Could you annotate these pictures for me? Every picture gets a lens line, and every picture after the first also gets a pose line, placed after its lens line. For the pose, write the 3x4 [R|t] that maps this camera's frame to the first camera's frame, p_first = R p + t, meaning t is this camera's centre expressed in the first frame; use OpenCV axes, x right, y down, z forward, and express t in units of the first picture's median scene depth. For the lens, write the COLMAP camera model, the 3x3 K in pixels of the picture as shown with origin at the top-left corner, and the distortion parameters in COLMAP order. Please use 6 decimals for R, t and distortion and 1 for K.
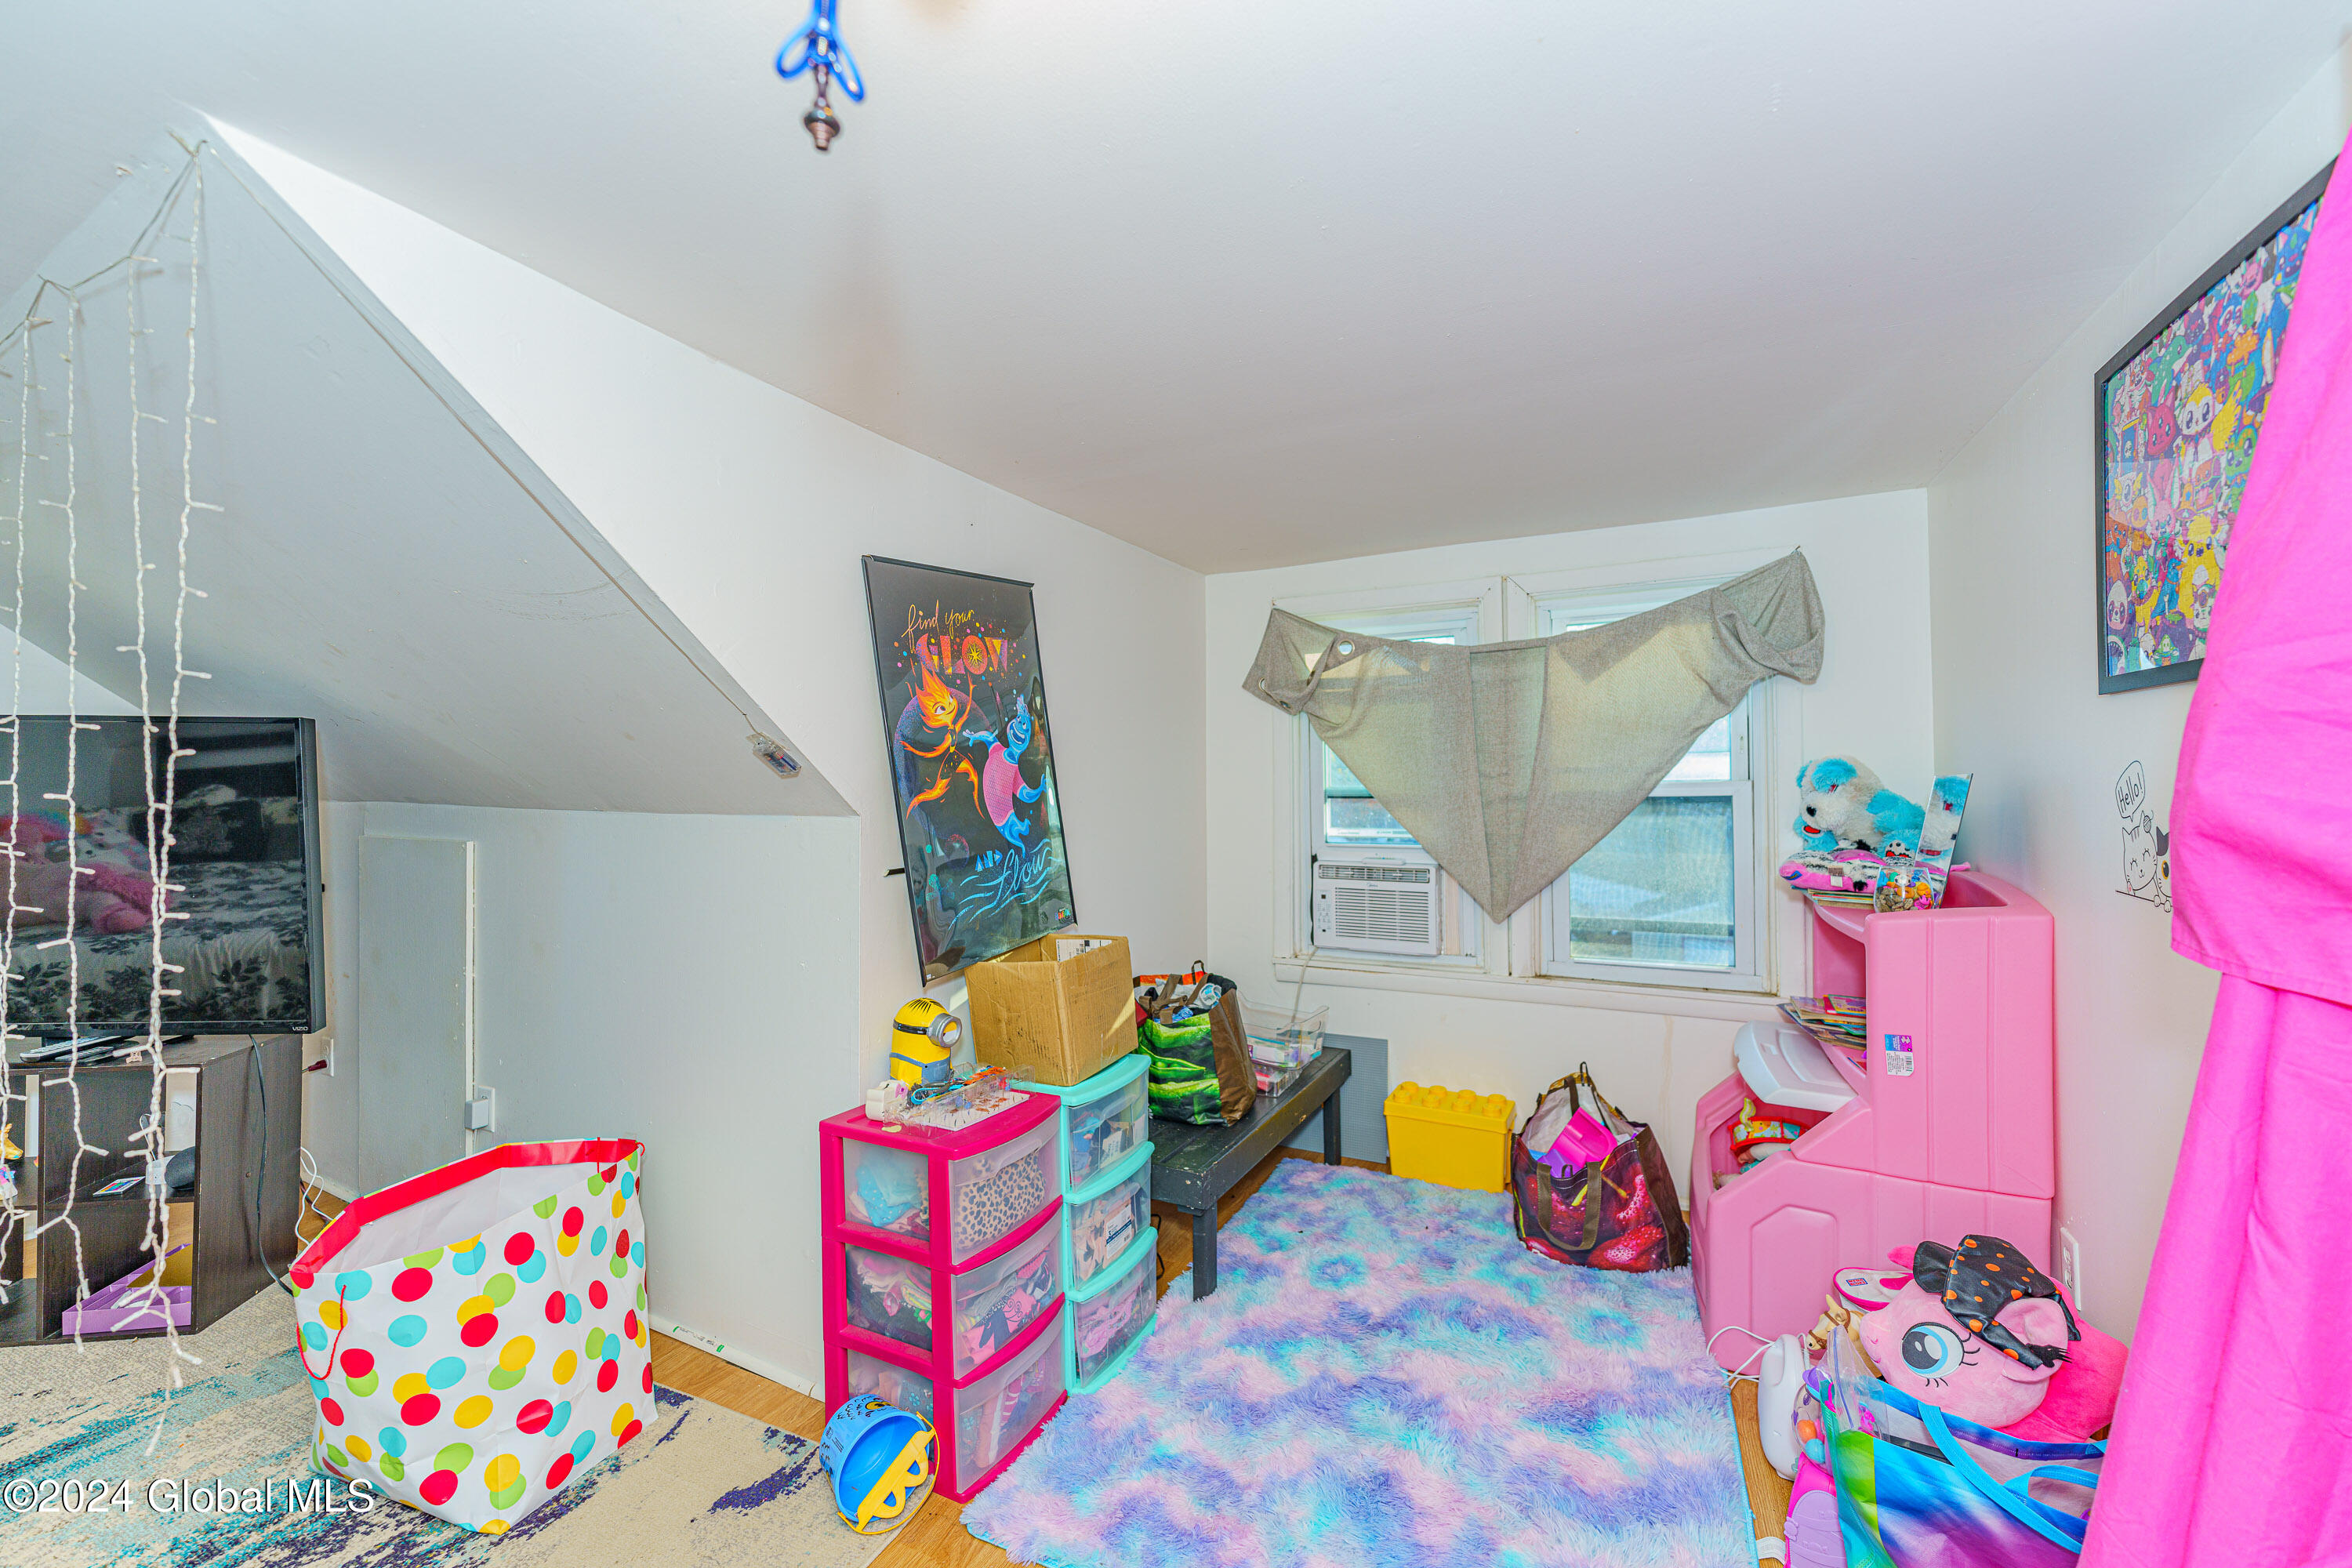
lens RADIAL K [[936.2, 0, 1176.7], [0, 936.2, 783.0], [0, 0, 1]] dist [0.002911, -0.000902]
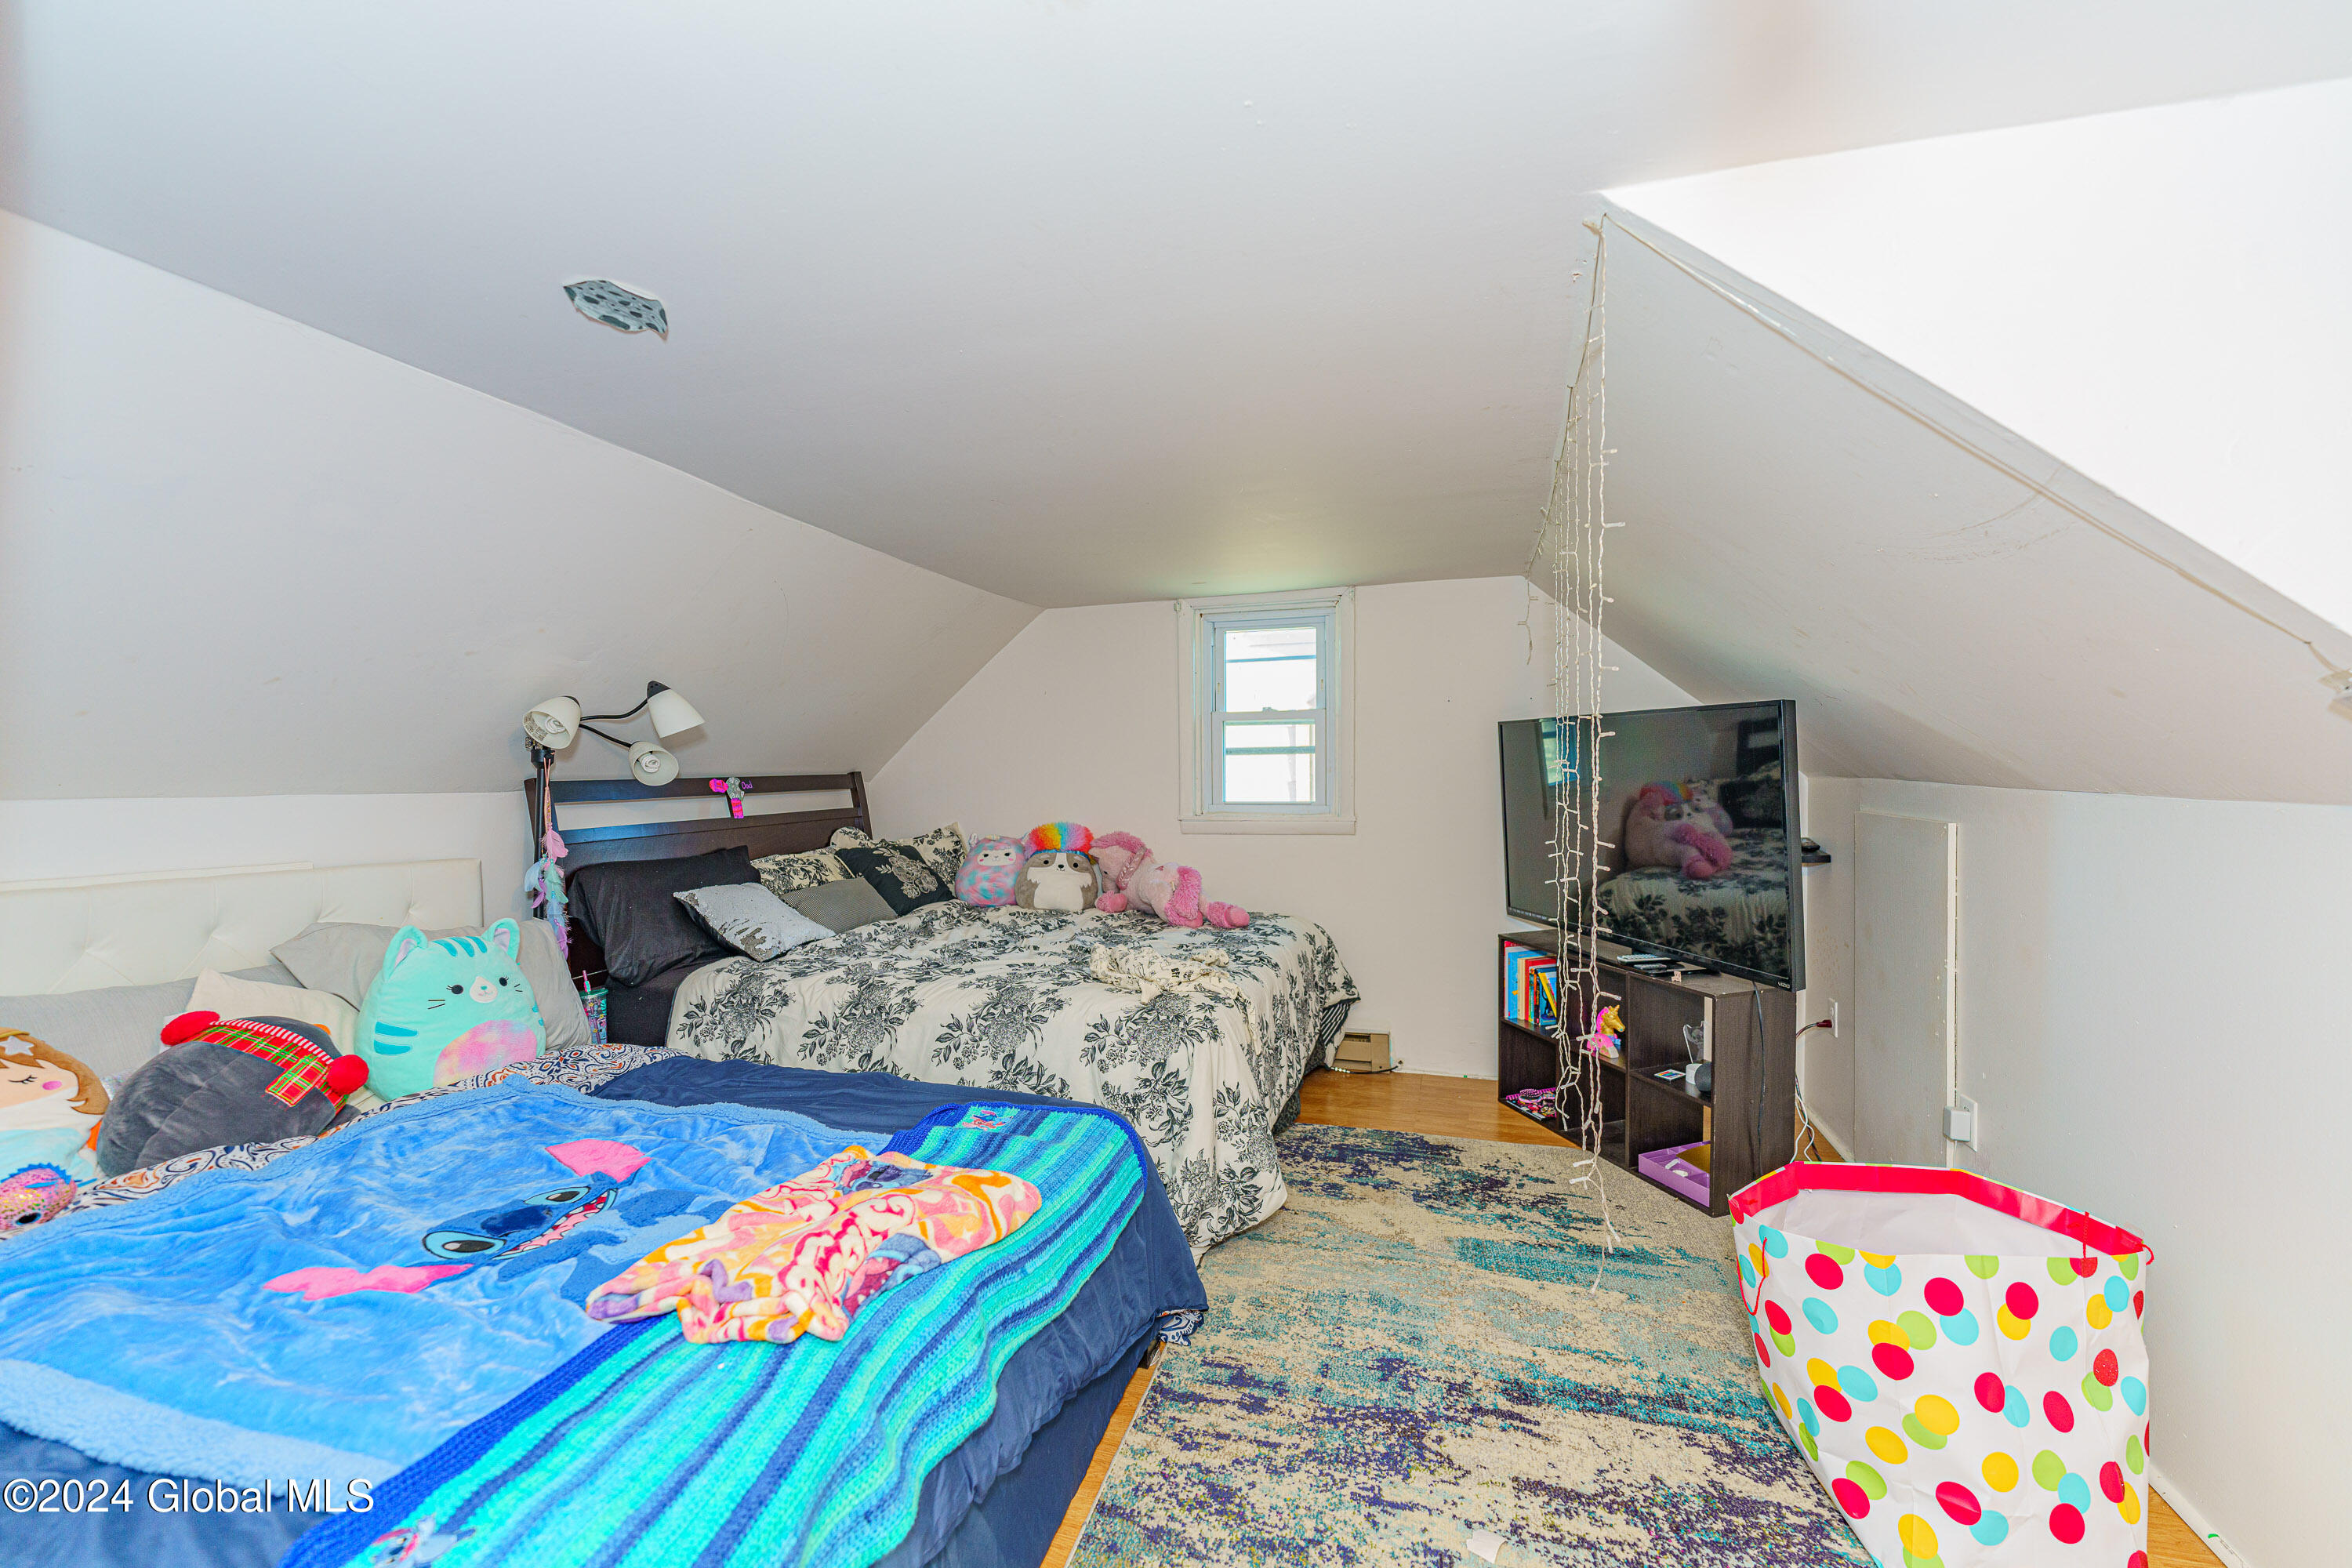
lens RADIAL K [[936.2, 0, 1168.0], [0, 936.2, 780.0], [0, 0, 1]] dist [0.002911, -0.000902]
pose [[0.163823, 0.013677, -0.986395, 0.023865], [0.006171, 0.999870, 0.014889, 0.003069], [0.986471, -0.008526, 0.163717, 0.135089]]
